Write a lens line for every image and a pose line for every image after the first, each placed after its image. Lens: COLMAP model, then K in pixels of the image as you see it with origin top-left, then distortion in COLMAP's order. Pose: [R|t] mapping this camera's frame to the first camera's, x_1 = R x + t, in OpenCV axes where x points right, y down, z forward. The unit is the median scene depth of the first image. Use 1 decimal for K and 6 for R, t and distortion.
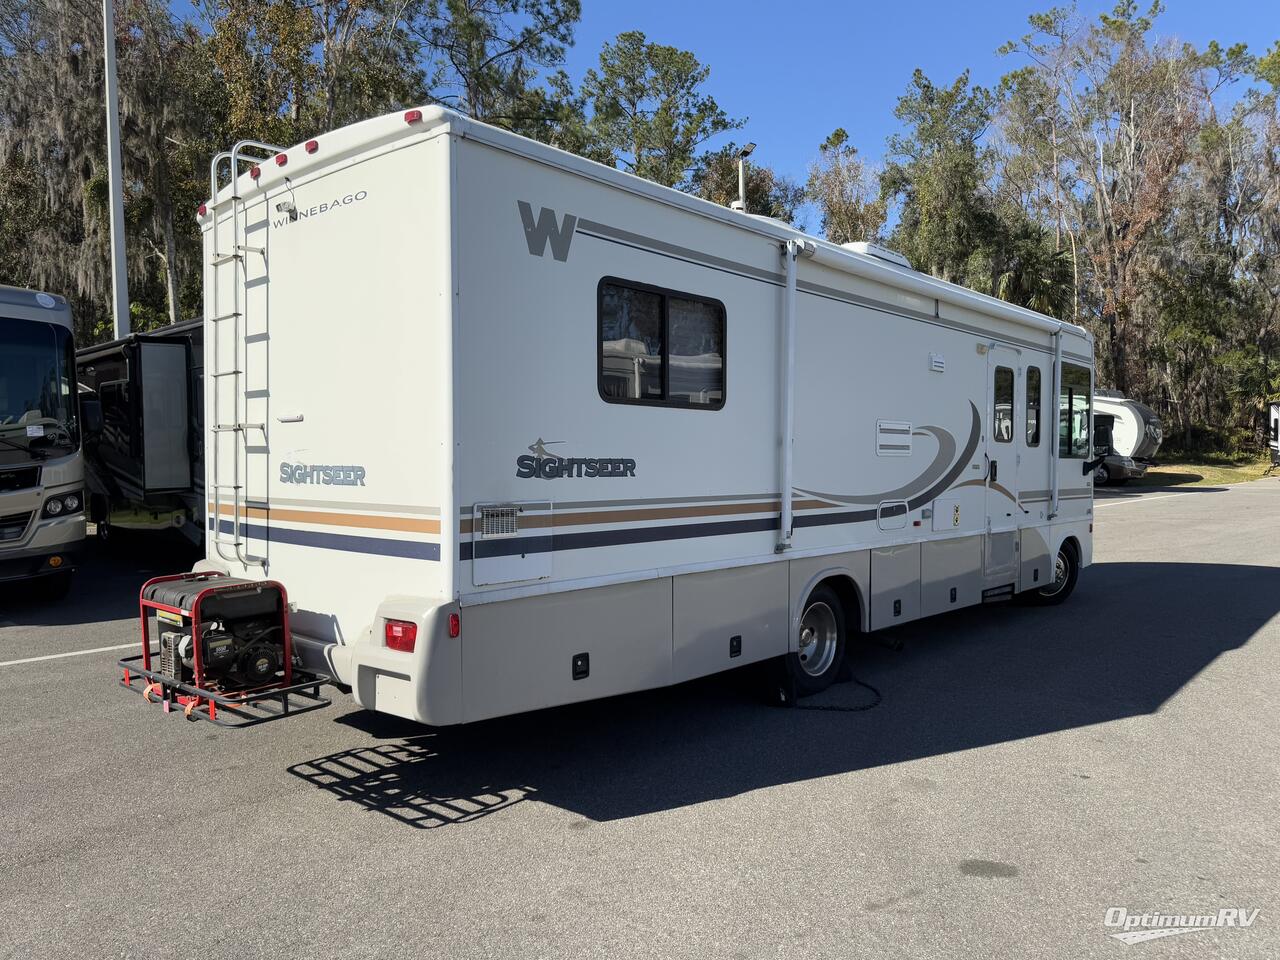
lens RADIAL K [[896.0, 0, 648.4], [0, 896.0, 480.6], [0, 0, 1]] dist [-0.043111, -0.000975]
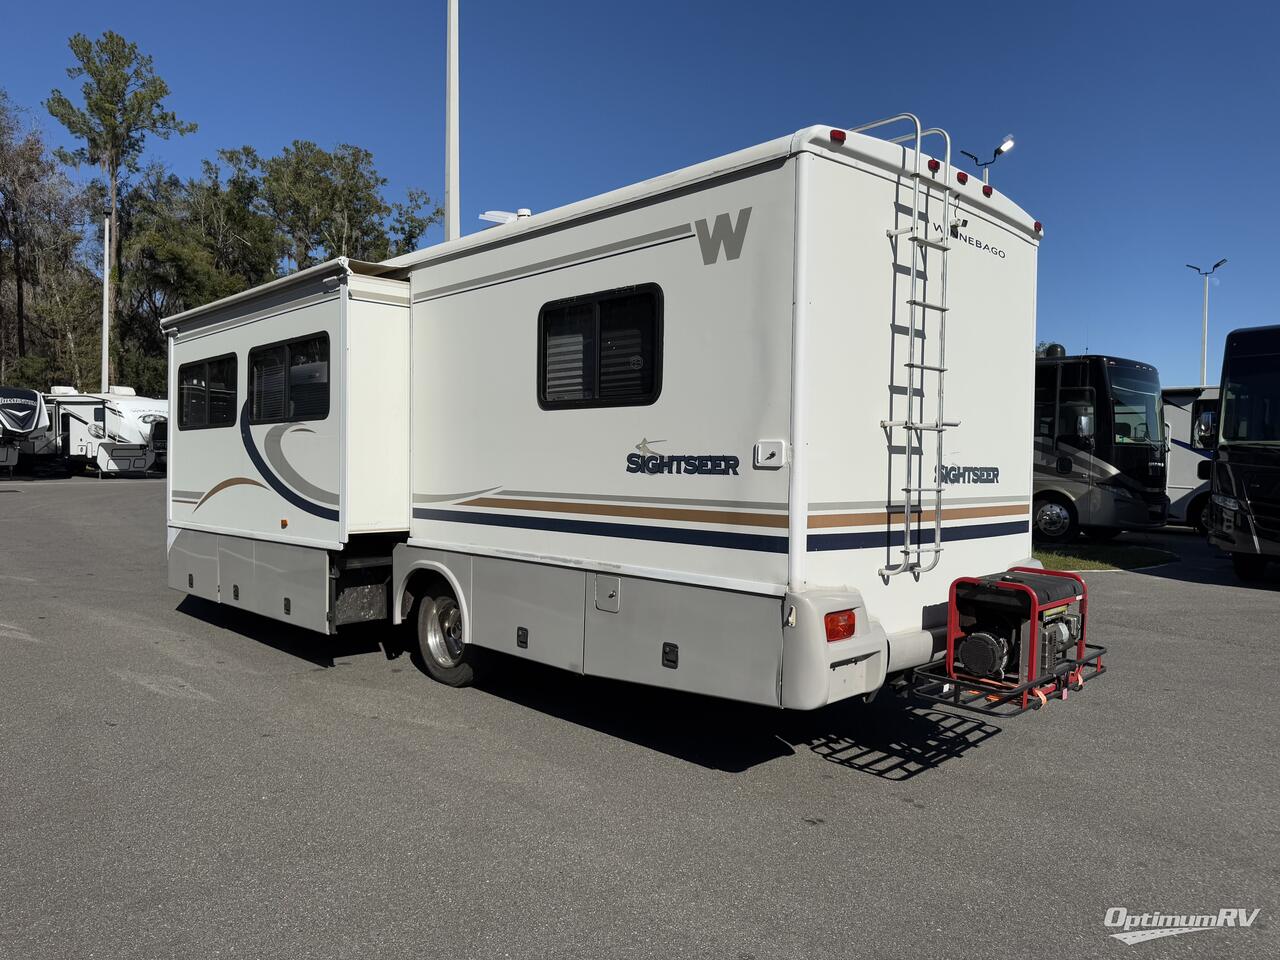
lens RADIAL K [[896.0, 0, 648.4], [0, 896.0, 480.6], [0, 0, 1]] dist [-0.043111, -0.000975]
pose [[0.094264, -0.023610, 0.995267, -1.405696], [0.006544, 0.999712, 0.023095, -0.025704], [-0.995526, 0.004336, 0.094392, 1.191819]]
